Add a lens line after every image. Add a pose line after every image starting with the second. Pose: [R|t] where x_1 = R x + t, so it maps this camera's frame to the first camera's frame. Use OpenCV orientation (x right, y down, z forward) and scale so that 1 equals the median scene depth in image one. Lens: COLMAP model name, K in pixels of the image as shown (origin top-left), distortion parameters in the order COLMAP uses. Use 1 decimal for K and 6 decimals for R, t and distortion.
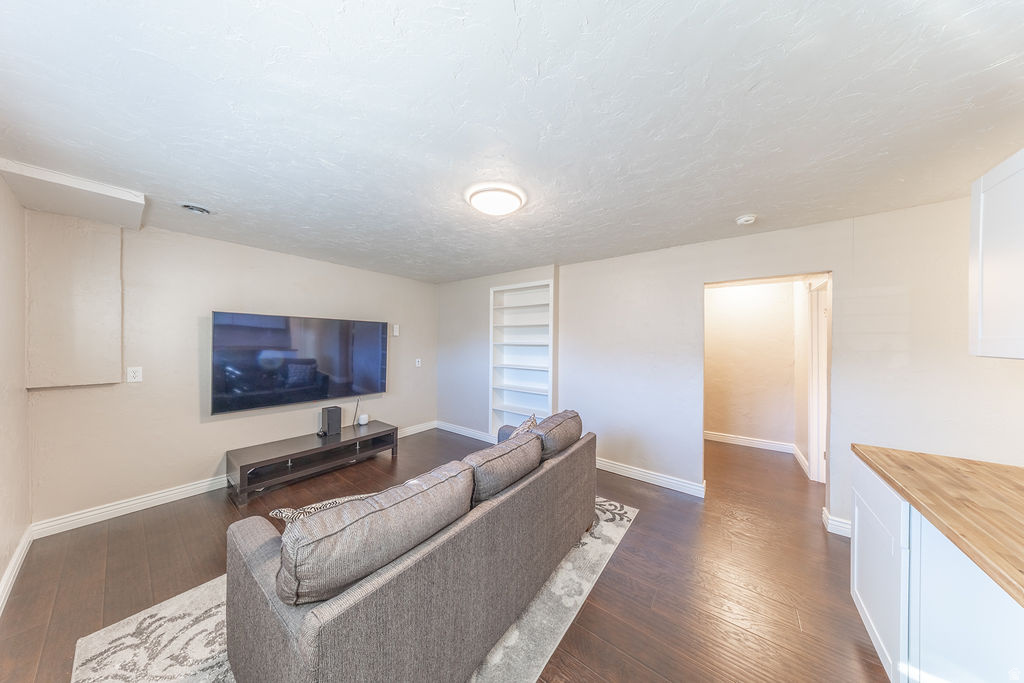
lens RADIAL K [[297.6, 0, 512.0], [0, 297.6, 341.5], [0, 0, 1]] dist [0.000987, 0.000005]
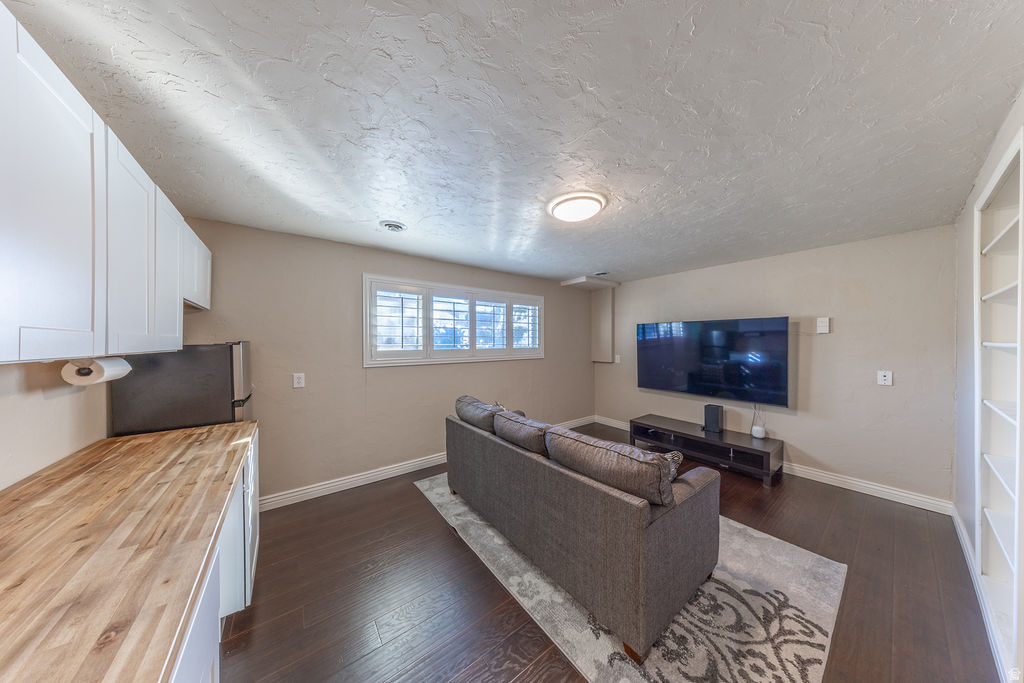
lens RADIAL K [[293.5, 0, 513.7], [0, 293.5, 343.4], [0, 0, 1]] dist [0.008271, -0.001224]
pose [[-0.268575, -0.001788, -0.963257, 0.816729], [0.001810, 0.999996, -0.002361, 0.009190], [0.963257, -0.002377, -0.268570, 0.858572]]
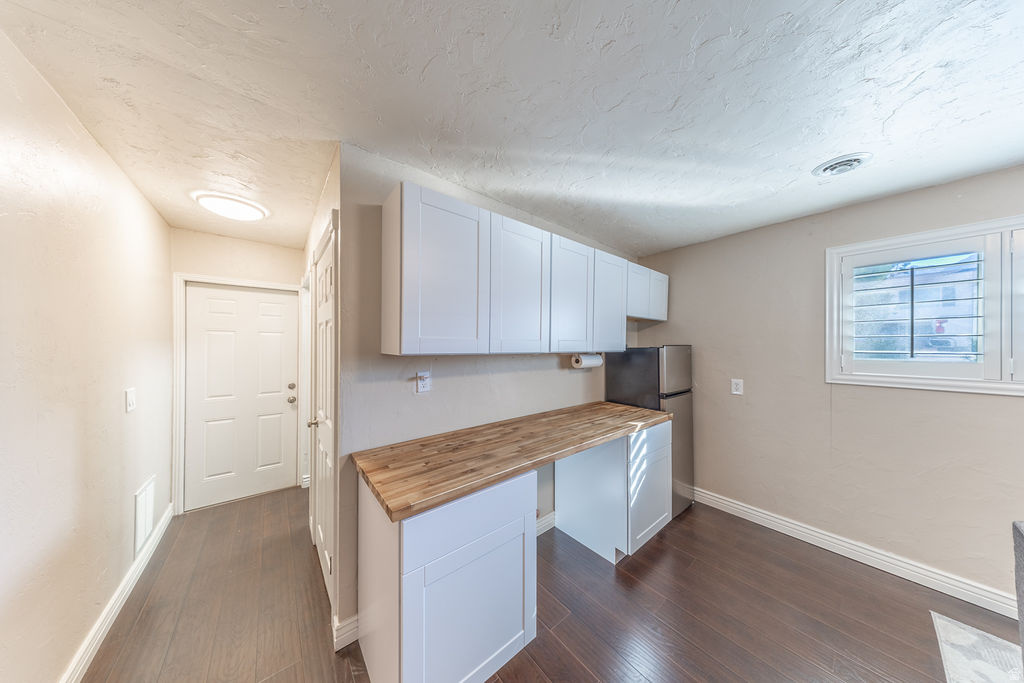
lens RADIAL K [[293.5, 0, 513.7], [0, 293.5, 343.4], [0, 0, 1]] dist [0.008271, -0.001224]
pose [[-0.972498, -0.010651, 0.232669, 0.500569], [-0.012111, 0.999915, -0.004846, 0.005544], [-0.232598, -0.007531, -0.972544, 0.985609]]
